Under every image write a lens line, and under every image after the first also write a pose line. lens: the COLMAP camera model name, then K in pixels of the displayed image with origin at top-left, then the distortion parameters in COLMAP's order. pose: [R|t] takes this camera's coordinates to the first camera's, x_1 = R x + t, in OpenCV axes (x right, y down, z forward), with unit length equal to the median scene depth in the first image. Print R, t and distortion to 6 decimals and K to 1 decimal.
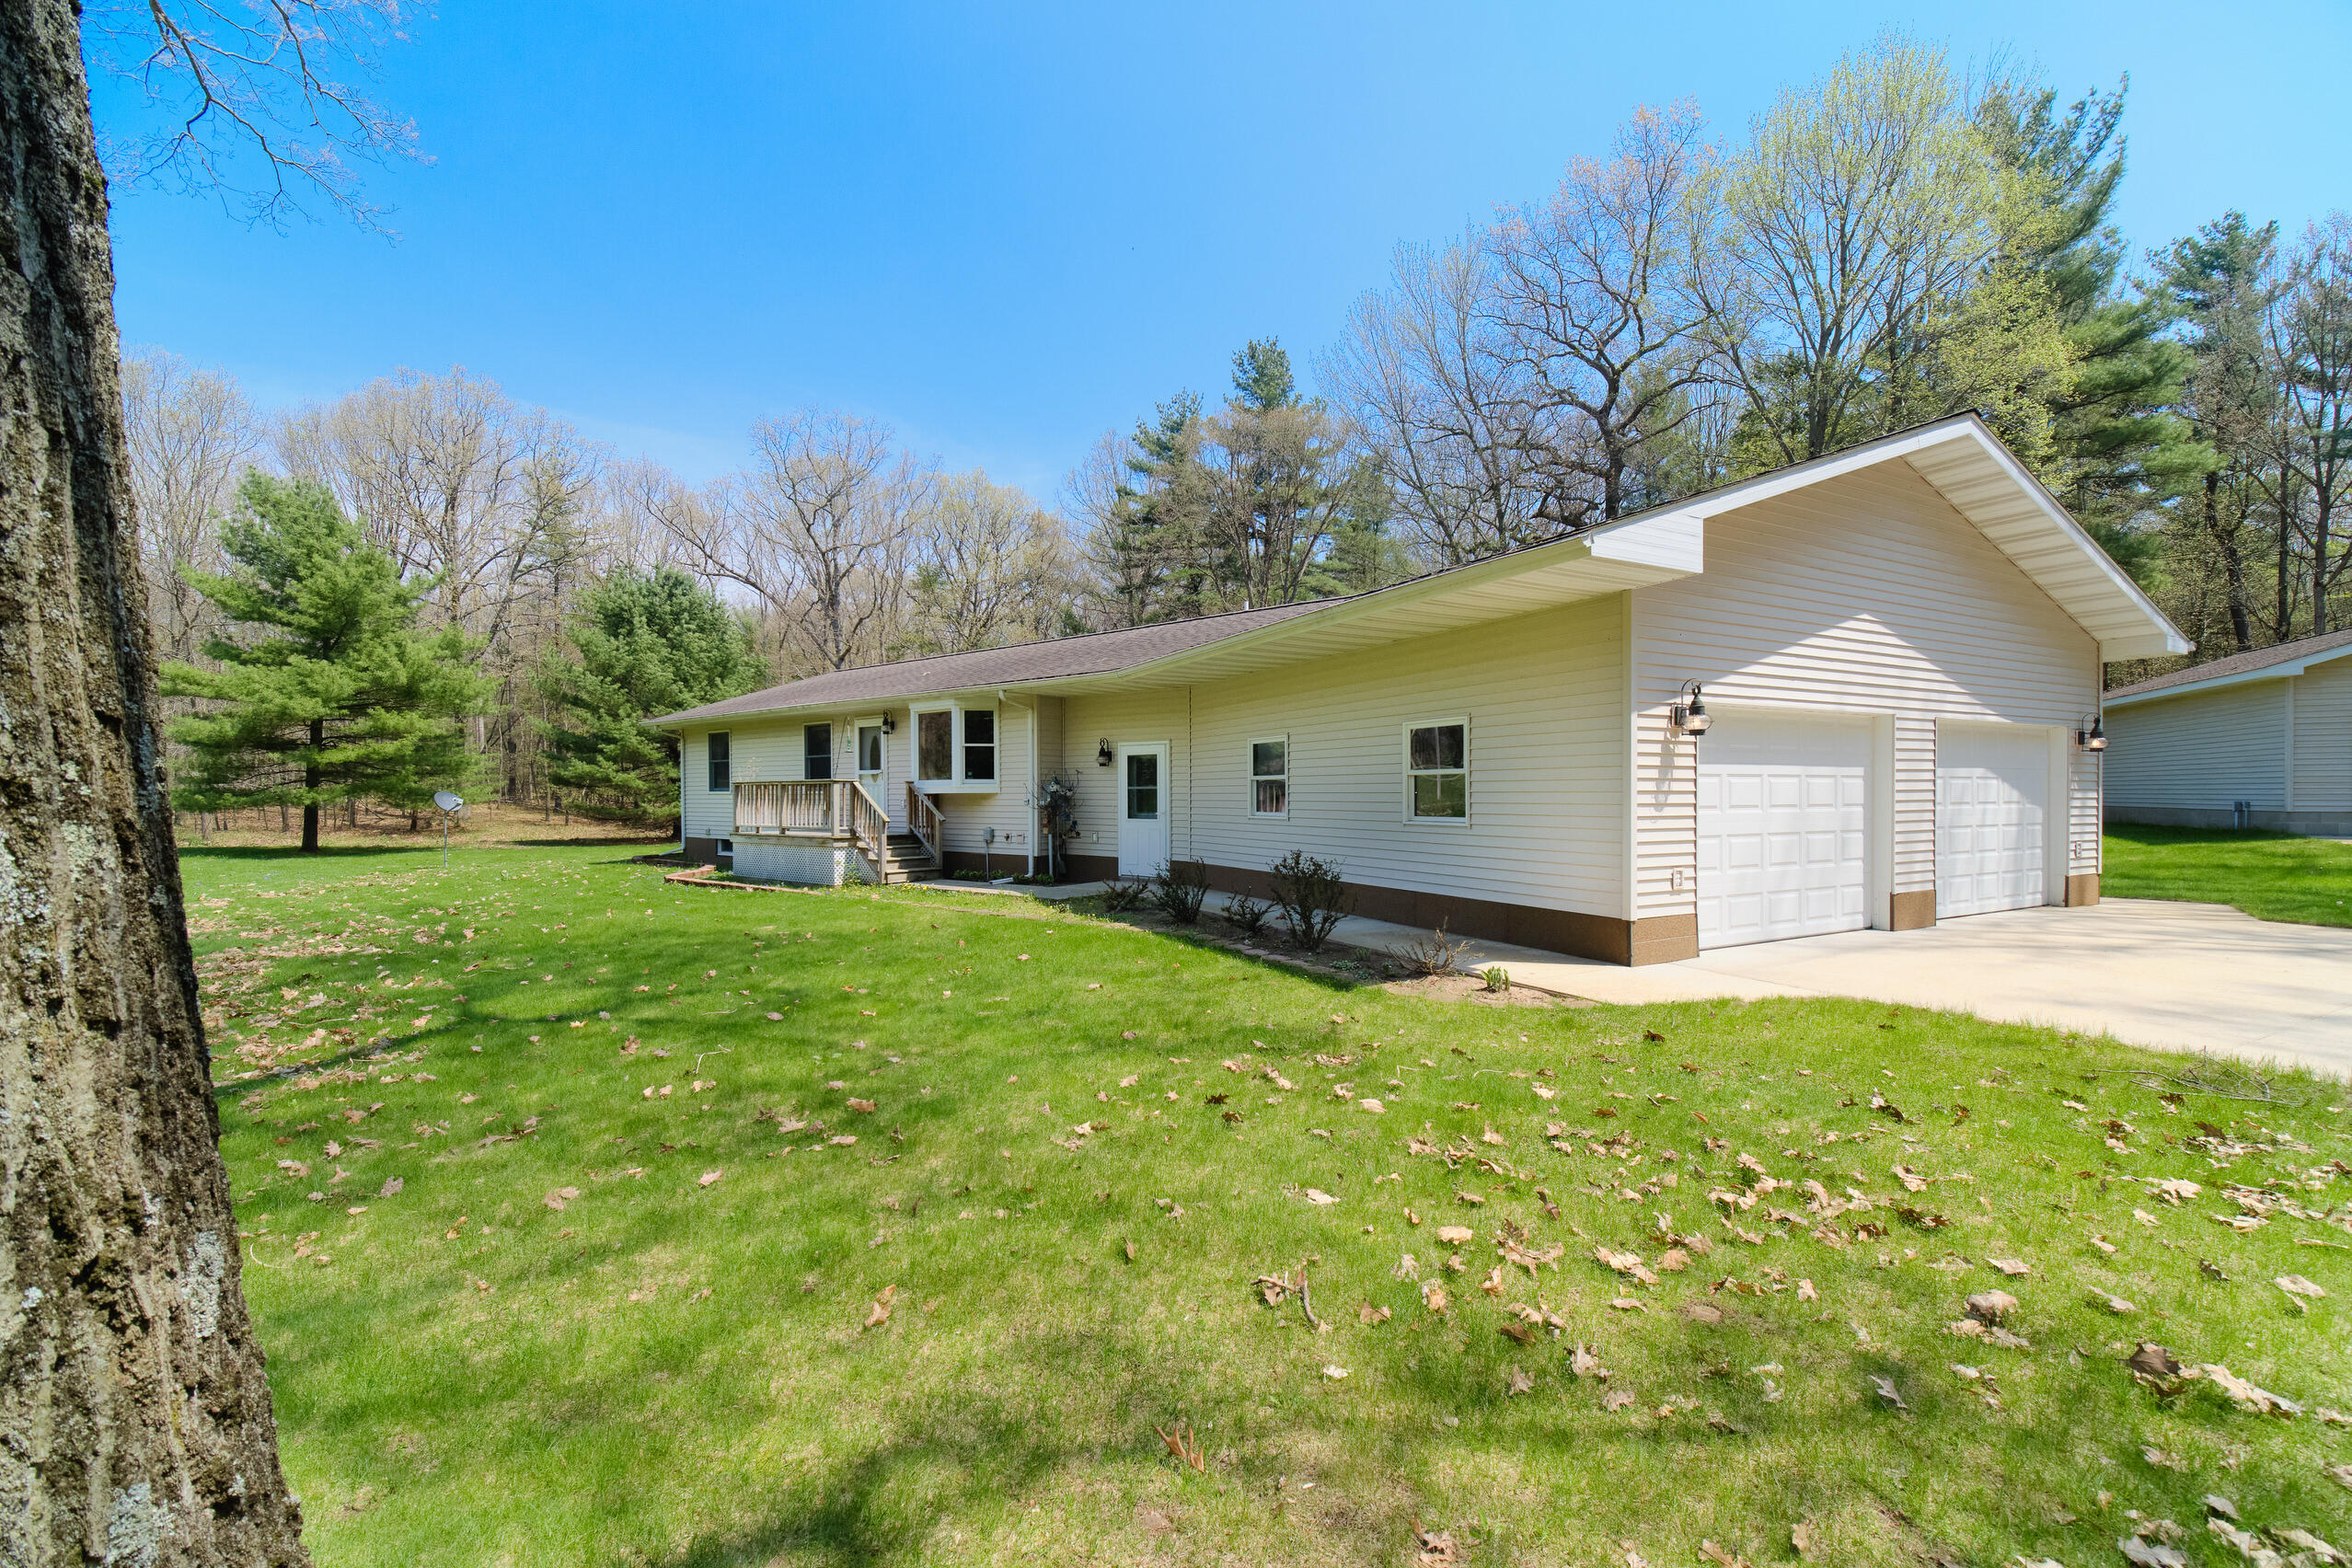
lens RADIAL K [[942.2, 0, 1173.8], [0, 942.2, 816.1], [0, 0, 1]] dist [0.000066, -0.000461]
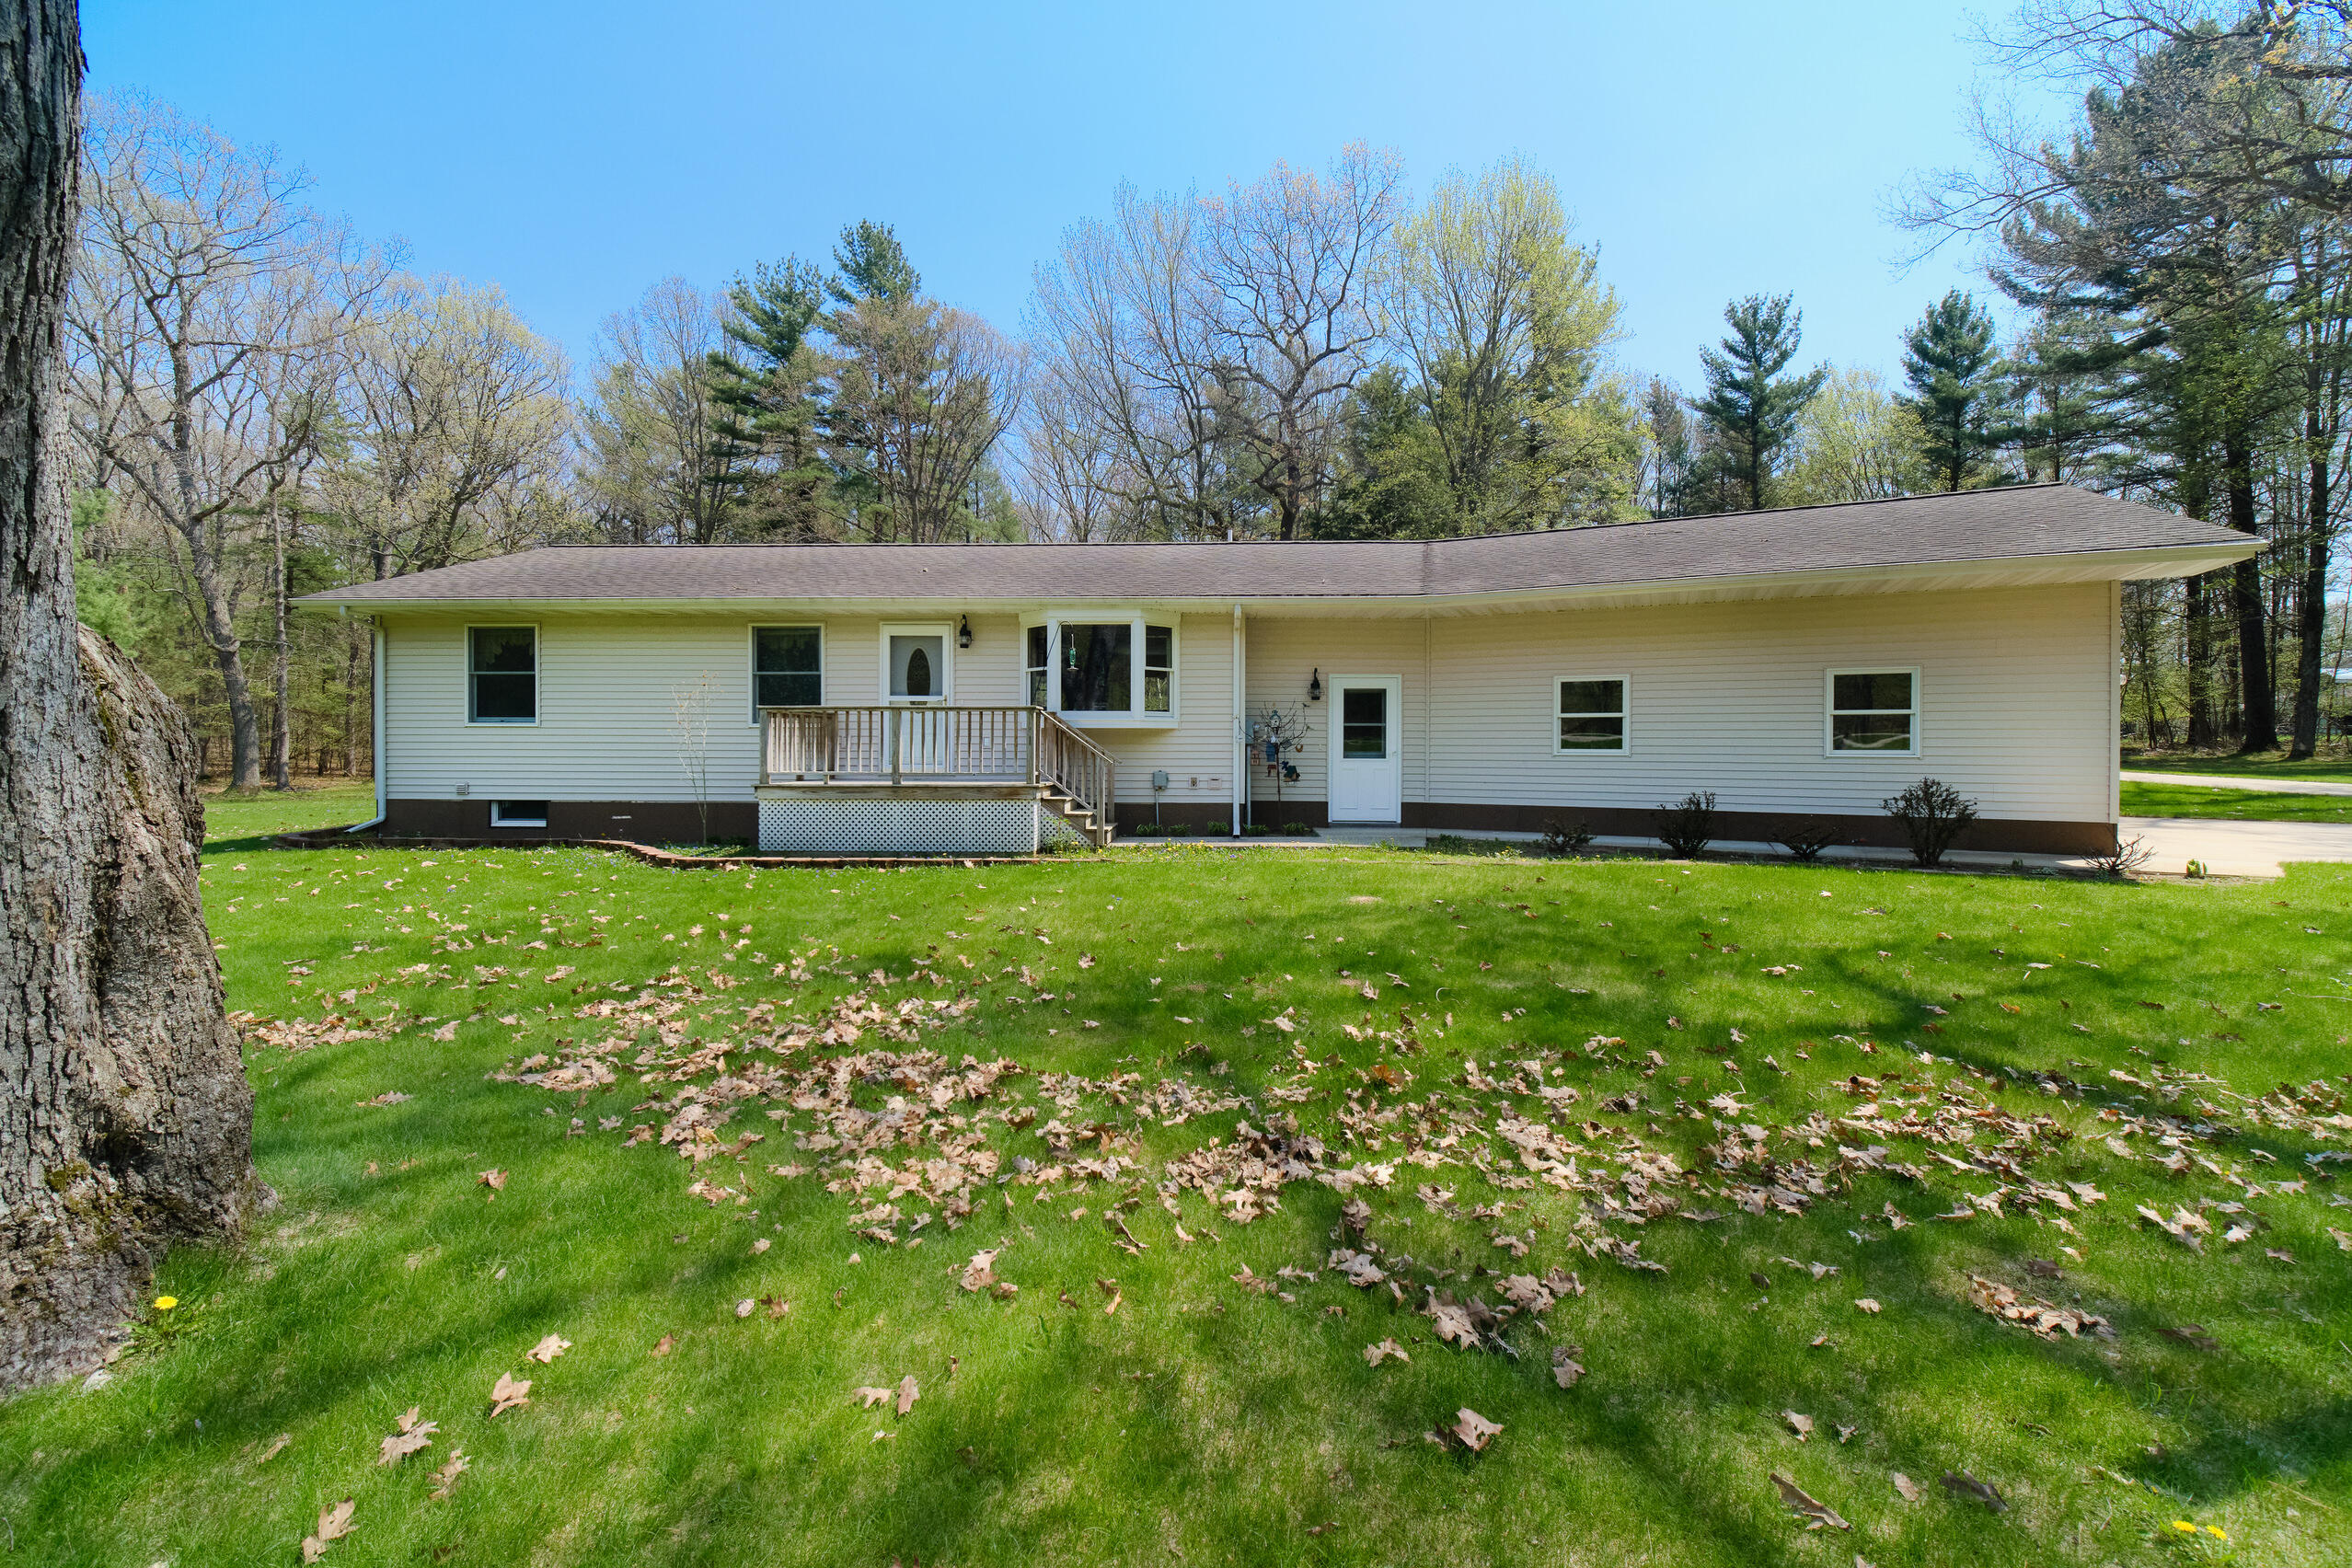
lens RADIAL K [[942.2, 0, 1173.8], [0, 942.2, 816.1], [0, 0, 1]] dist [0.000066, -0.000461]
pose [[0.813802, -0.037644, 0.579922, -0.655186], [0.008712, 0.998578, 0.052595, 0.007684], [-0.581077, -0.037750, 0.812973, 0.323008]]
